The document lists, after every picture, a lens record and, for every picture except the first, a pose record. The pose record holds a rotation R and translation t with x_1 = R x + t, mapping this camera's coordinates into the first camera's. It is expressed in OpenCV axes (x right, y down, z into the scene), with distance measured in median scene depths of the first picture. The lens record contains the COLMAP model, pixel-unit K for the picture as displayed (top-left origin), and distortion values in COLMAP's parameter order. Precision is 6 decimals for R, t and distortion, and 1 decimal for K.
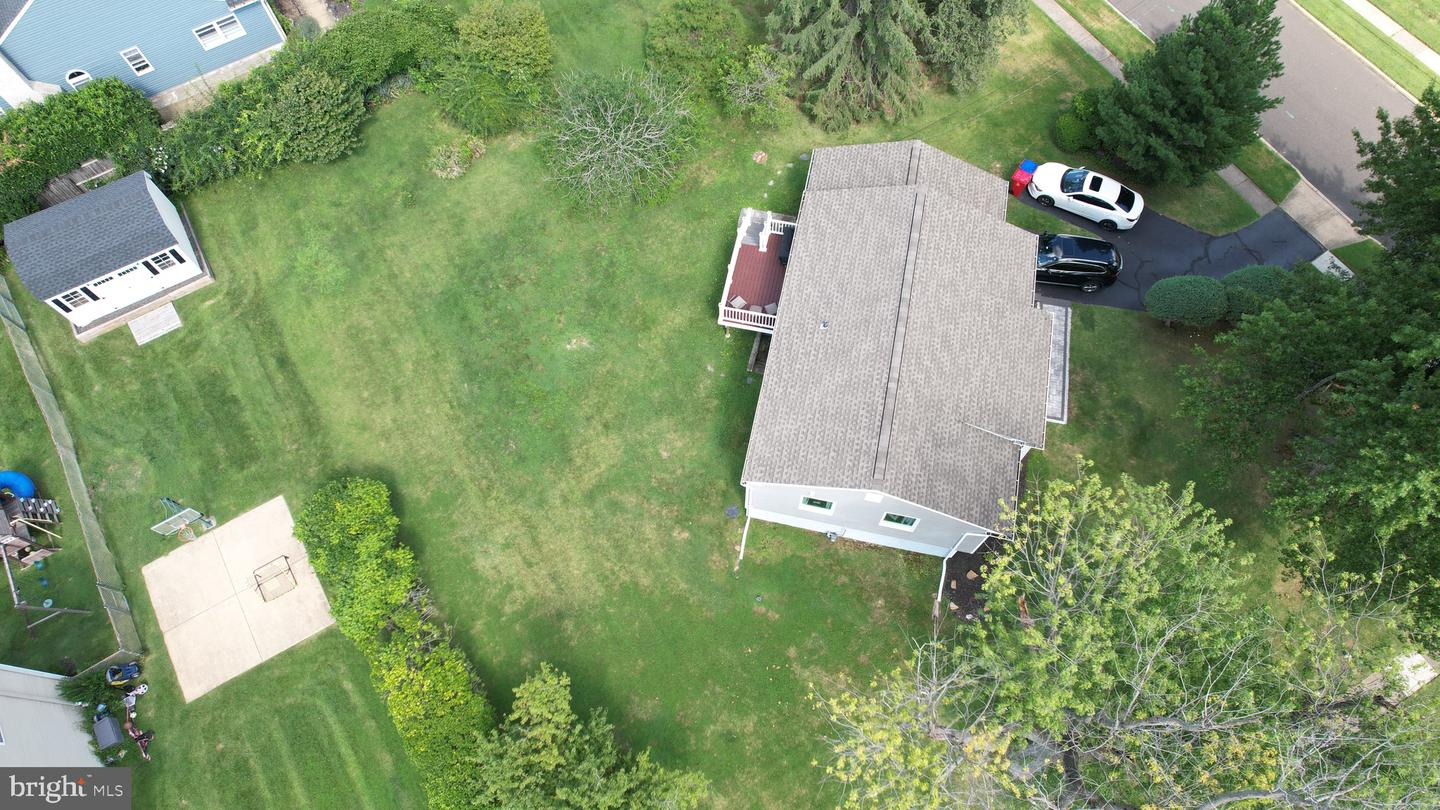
lens RADIAL K [[909.2, 0, 720.0], [0, 909.2, 405.0], [0, 0, 1]] dist [-0.069786, 0.065477]
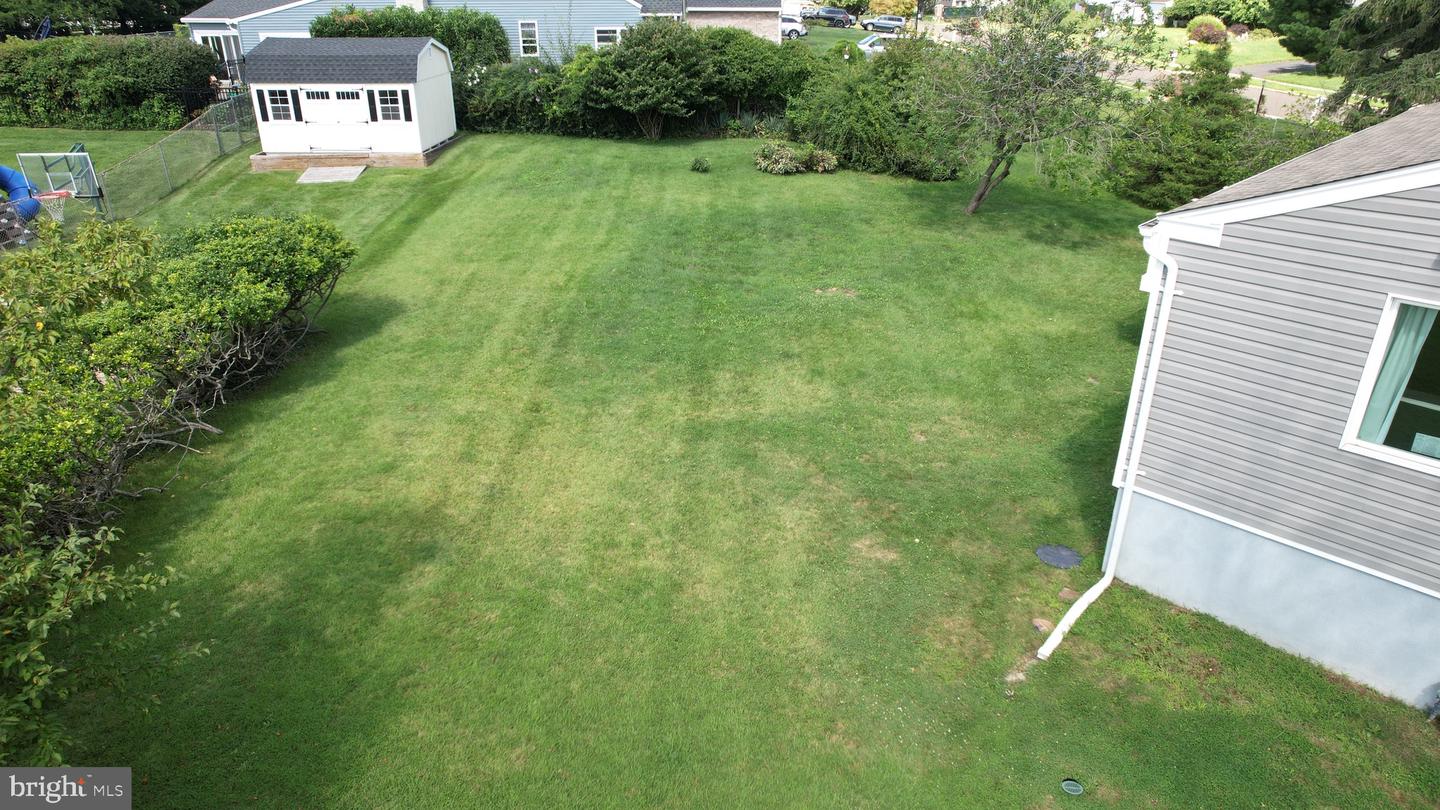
lens RADIAL K [[909.2, 0, 720.0], [0, 909.2, 405.0], [0, 0, 1]] dist [-0.069786, 0.065477]
pose [[0.845993, 0.233080, -0.479551, 0.050017], [-0.487469, 0.702505, -0.518517, 0.287254], [0.216031, 0.672428, 0.707934, 0.697134]]
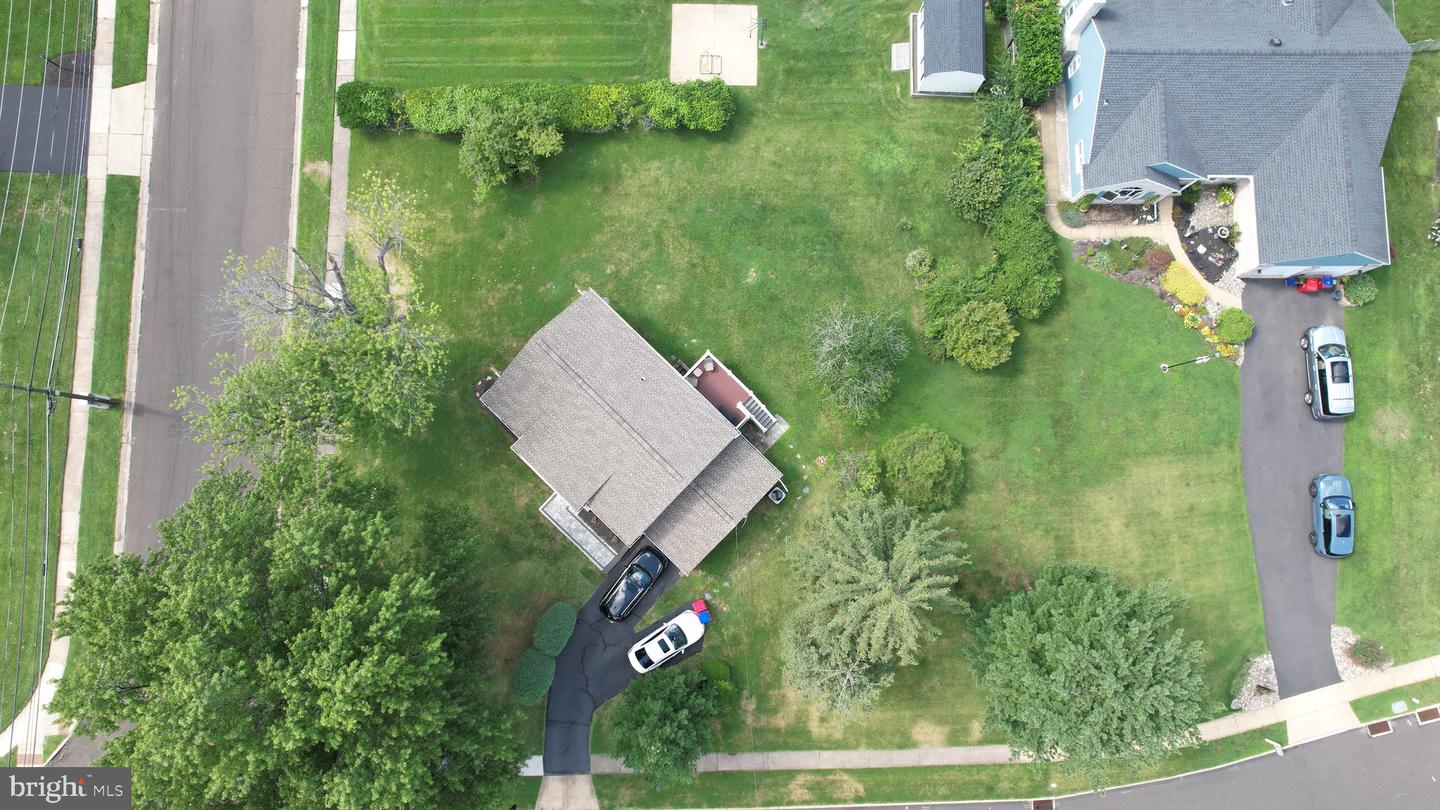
lens RADIAL K [[909.2, 0, 720.0], [0, 909.2, 405.0], [0, 0, 1]] dist [-0.069786, 0.065477]
pose [[-0.529431, 0.844580, -0.079919, 0.197896], [-0.774682, -0.442907, 0.451333, -0.893562], [0.345790, 0.300861, 0.888770, -0.363131]]
